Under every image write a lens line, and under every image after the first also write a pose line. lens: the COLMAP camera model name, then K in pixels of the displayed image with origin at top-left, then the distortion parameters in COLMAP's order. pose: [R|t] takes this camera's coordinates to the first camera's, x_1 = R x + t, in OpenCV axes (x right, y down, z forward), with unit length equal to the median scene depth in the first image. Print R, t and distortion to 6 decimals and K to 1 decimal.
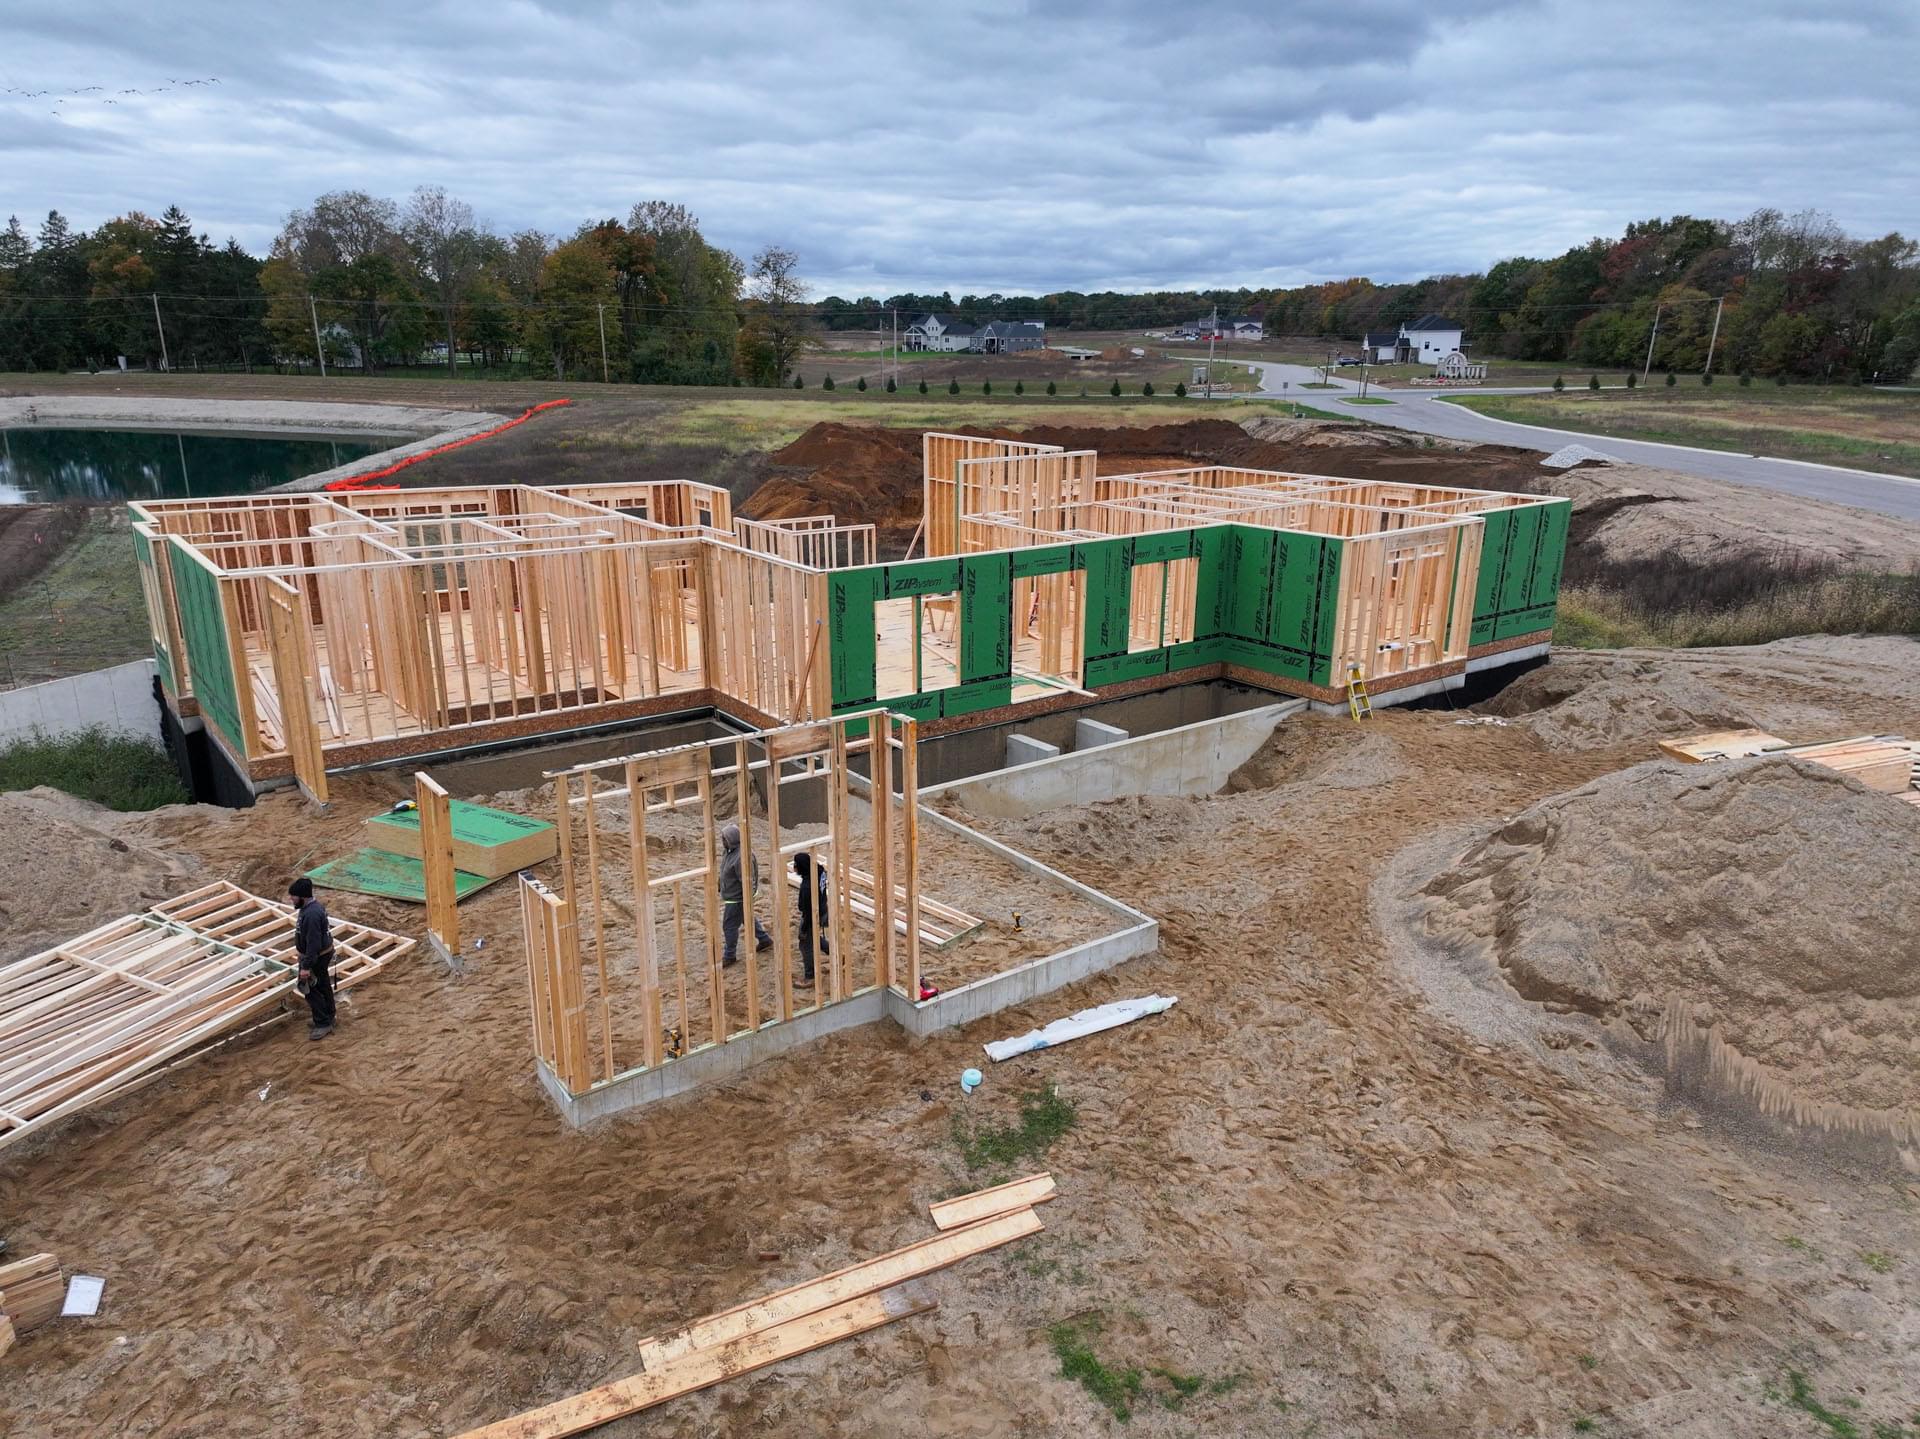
lens RADIAL K [[1289.2, 0, 959.7], [0, 1289.2, 735.1], [0, 0, 1]] dist [0.221815, -0.208771]
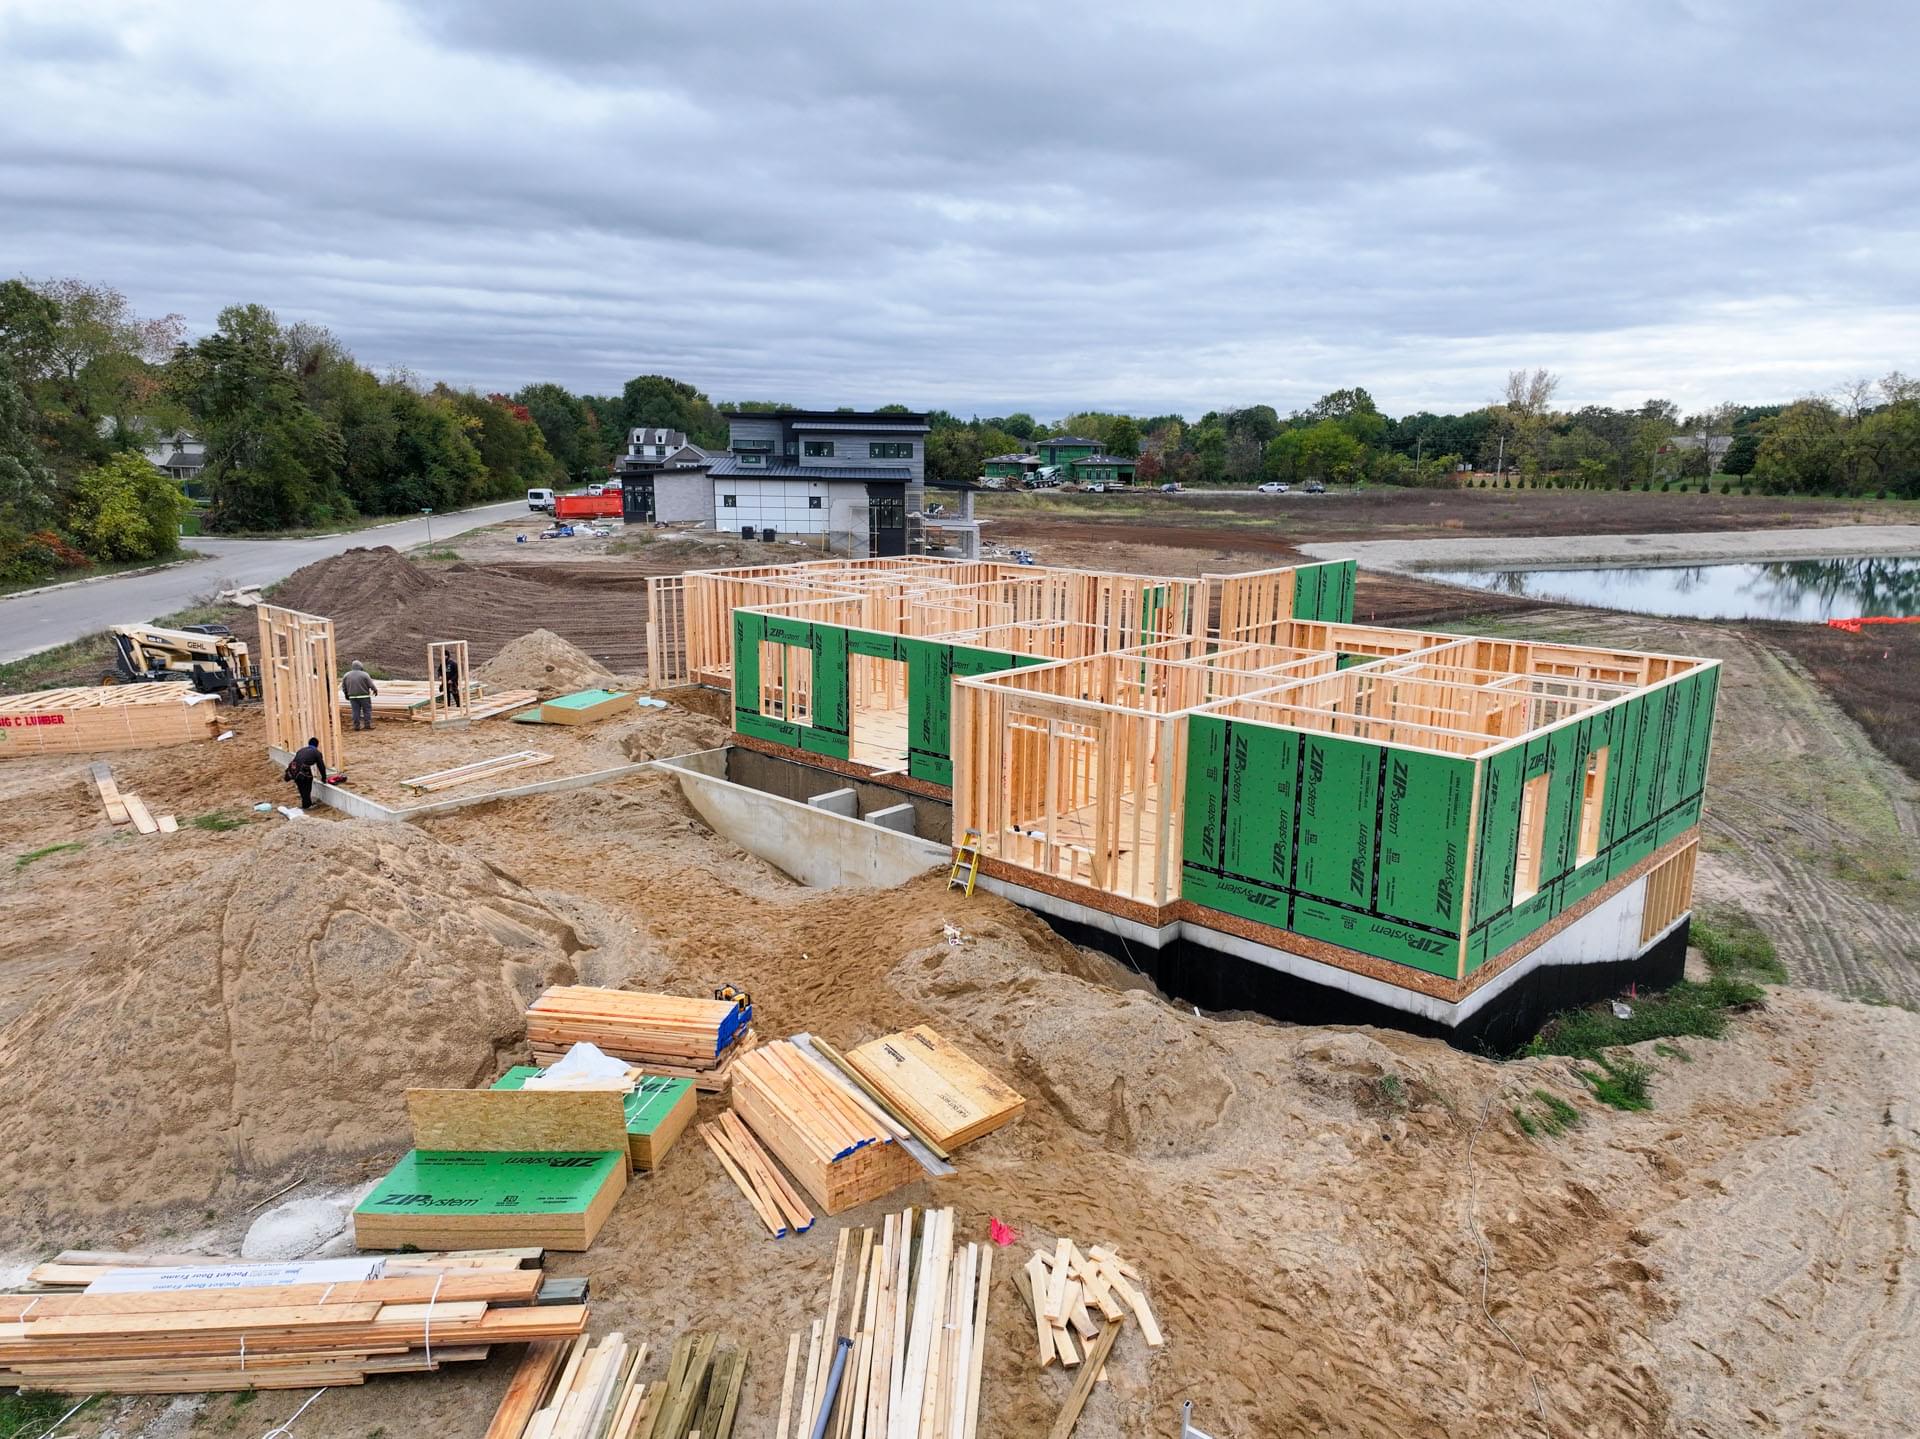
lens RADIAL K [[1289.2, 0, 959.7], [0, 1289.2, 735.1], [0, 0, 1]] dist [0.221815, -0.208771]
pose [[0.173810, 0.212582, -0.961561, 1.021760], [-0.300023, 0.941435, 0.153901, -0.222441], [0.937964, 0.261741, 0.227410, 0.725840]]
